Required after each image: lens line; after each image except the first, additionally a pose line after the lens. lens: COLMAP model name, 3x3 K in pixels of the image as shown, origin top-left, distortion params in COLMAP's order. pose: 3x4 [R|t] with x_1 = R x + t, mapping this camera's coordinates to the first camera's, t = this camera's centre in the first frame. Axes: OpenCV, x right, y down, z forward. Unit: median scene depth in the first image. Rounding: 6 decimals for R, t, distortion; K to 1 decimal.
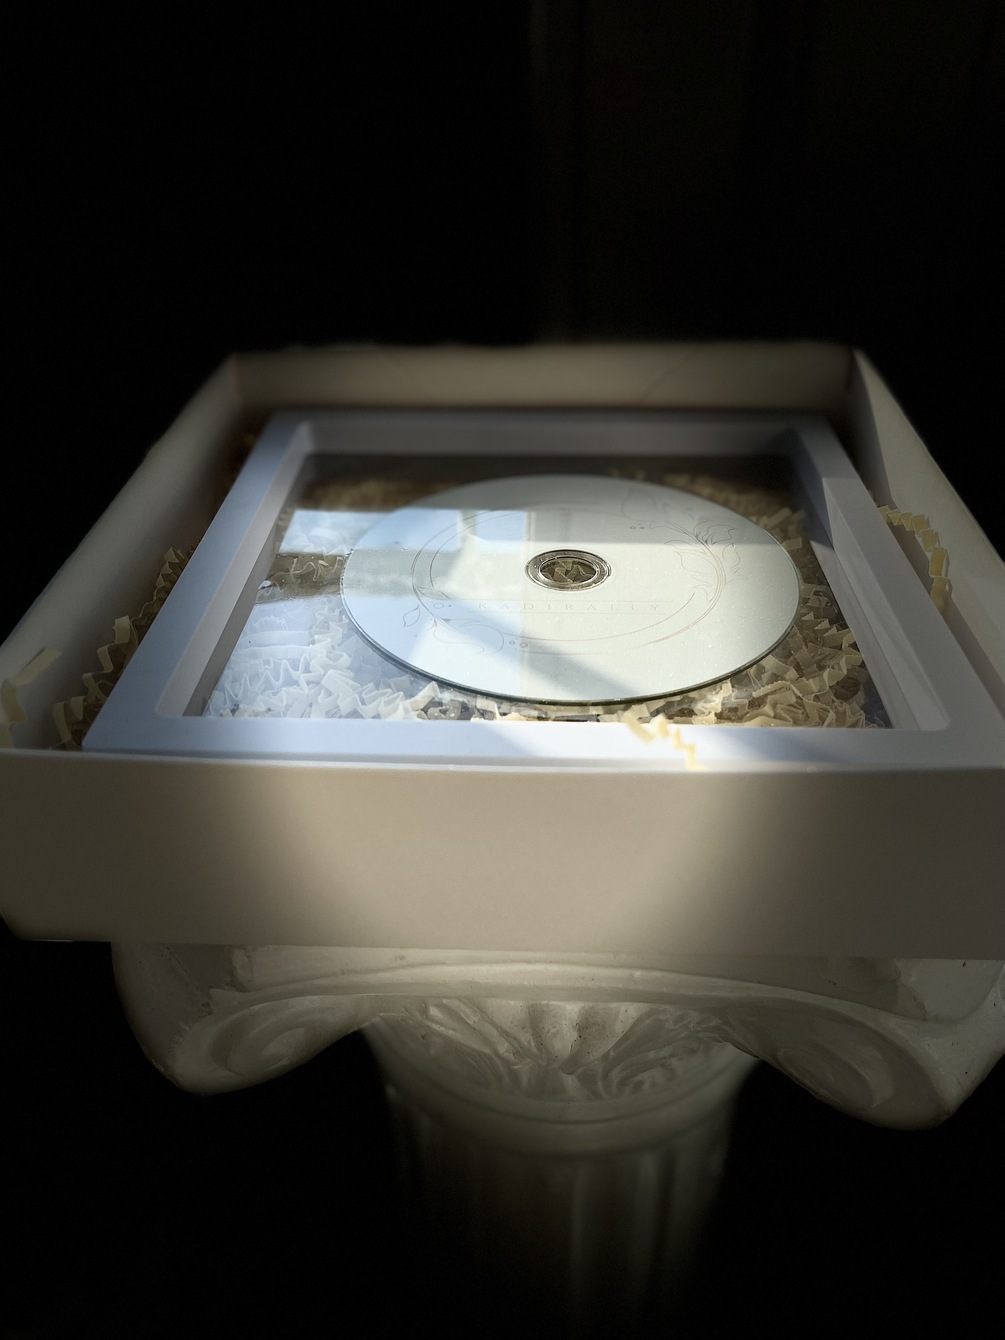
lens RADIAL K [[1034.5, 0, 502.5], [0, 1034.5, 670.0], [0, 0, 1]] dist [0.000549, -0.005886]
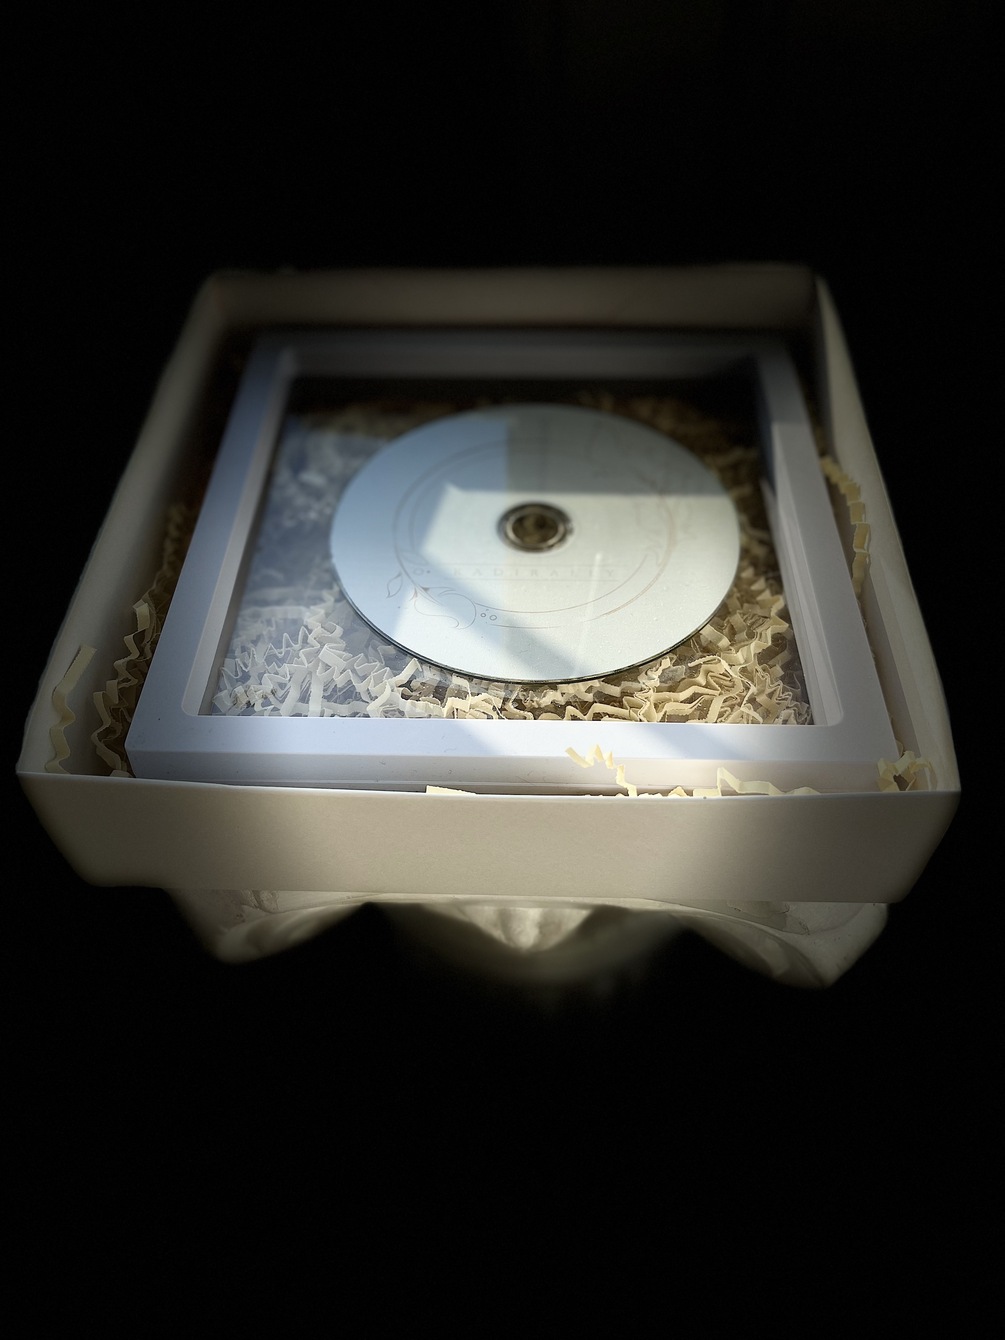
lens RADIAL K [[1034.5, 0, 502.5], [0, 1034.5, 670.0], [0, 0, 1]] dist [0.000549, -0.005886]
pose [[0.999962, -0.008214, 0.002906, 0.027125], [0.007220, 0.967855, 0.251404, -0.256307], [-0.004878, -0.251373, 0.967878, -0.125776]]
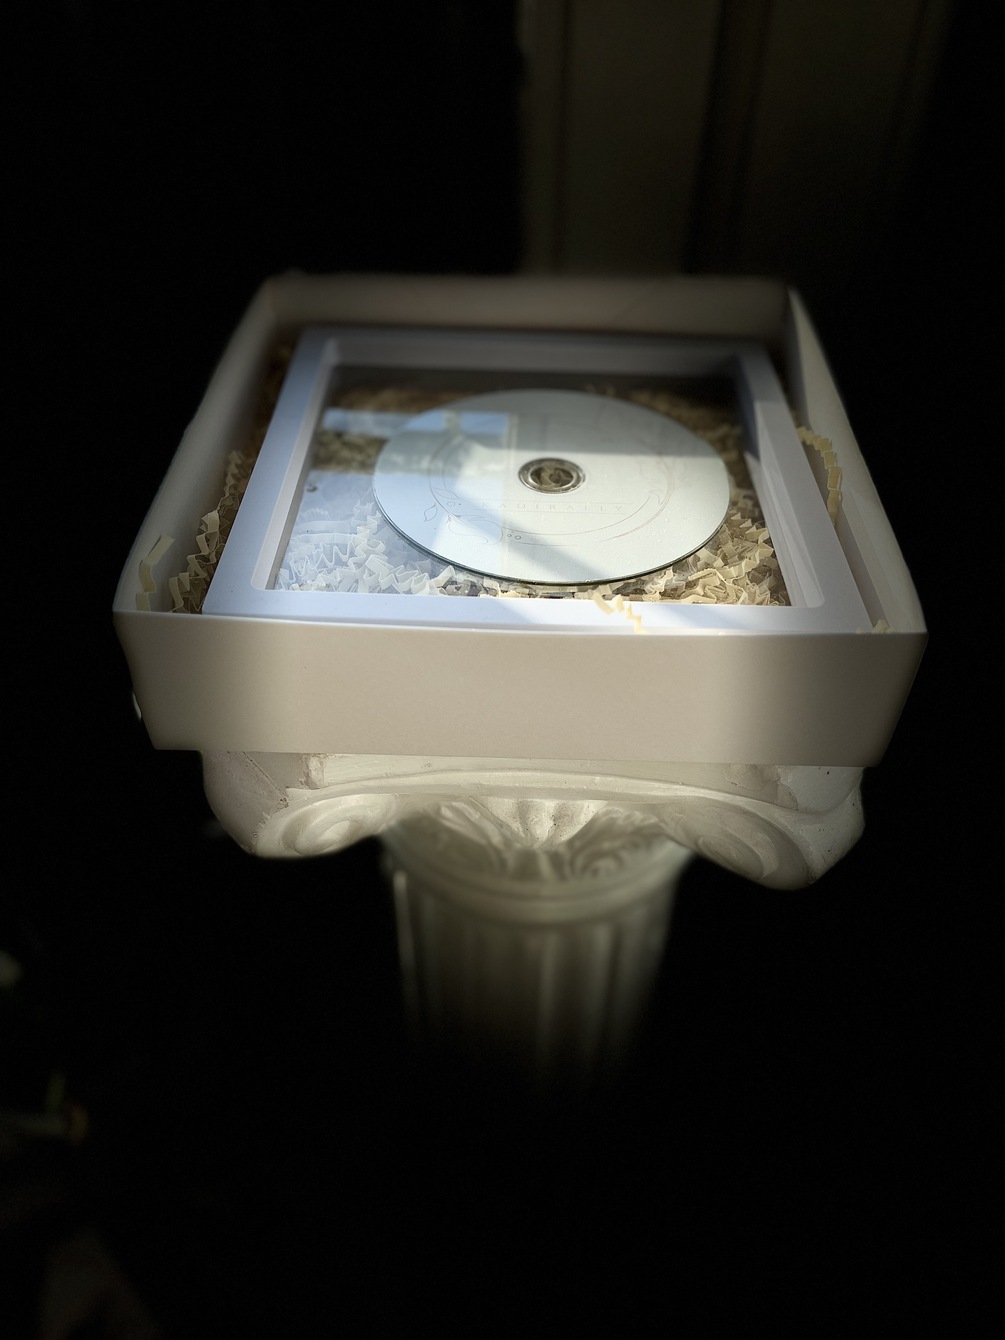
lens RADIAL K [[1018.9, 0, 510.9], [0, 1018.9, 671.7], [0, 0, 1]] dist [0.008223, -0.076457]
pose [[0.999198, 0.010202, 0.038728, -0.036900], [-0.015384, 0.990592, 0.135979, -0.031182], [-0.036976, -0.136465, 0.989955, -0.304328]]
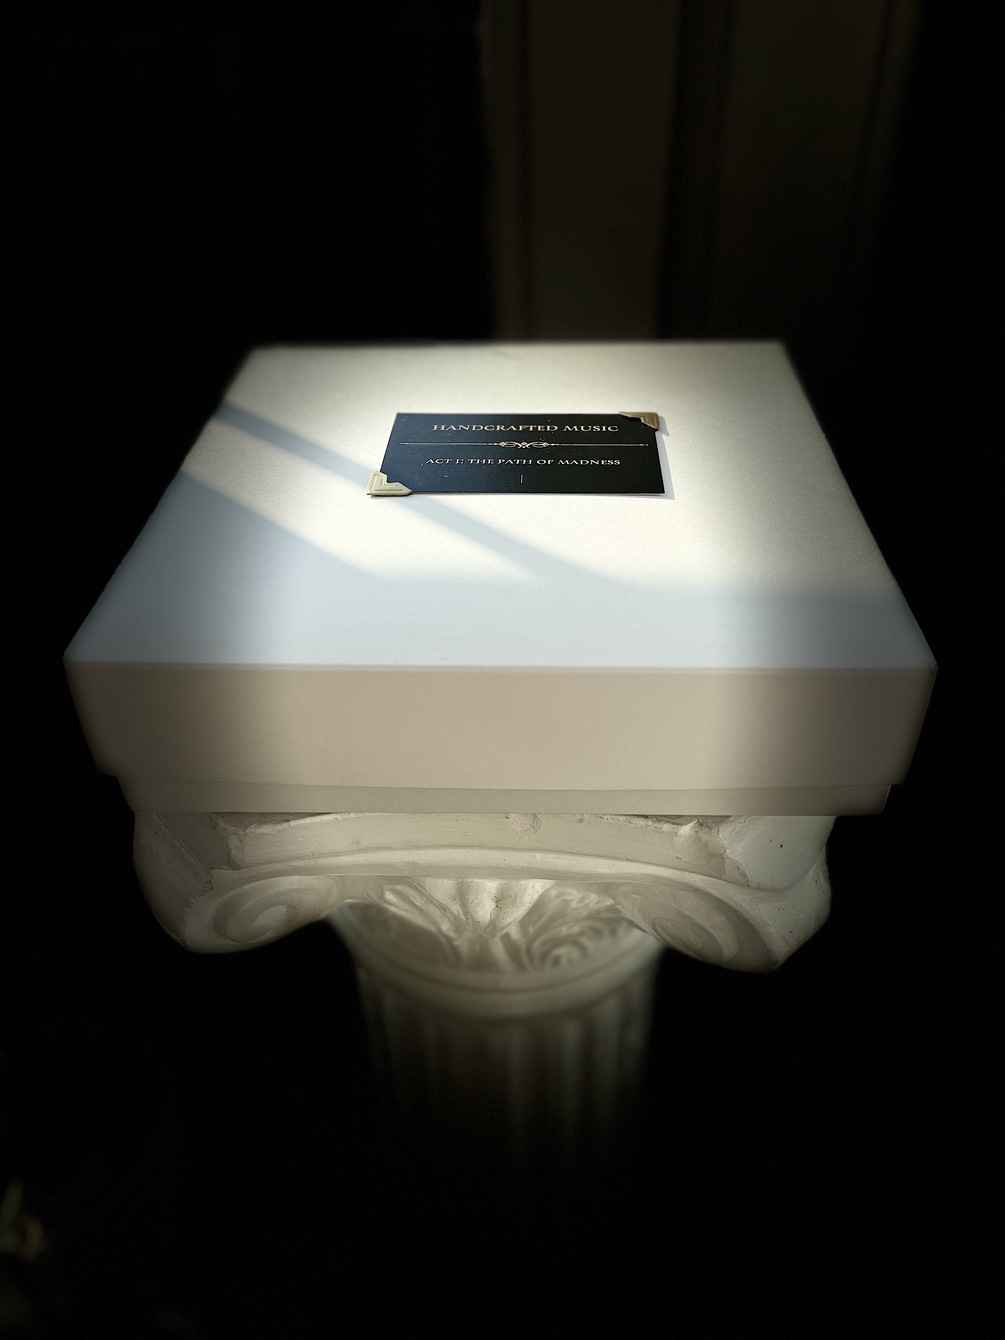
lens RADIAL K [[1018.9, 0, 510.9], [0, 1018.9, 671.7], [0, 0, 1]] dist [0.008223, -0.076457]
pose [[0.999873, -0.001732, 0.015854, 0.069279], [0.001125, 0.999271, 0.038156, 0.009077], [-0.015908, -0.038133, 0.999146, -0.260102]]
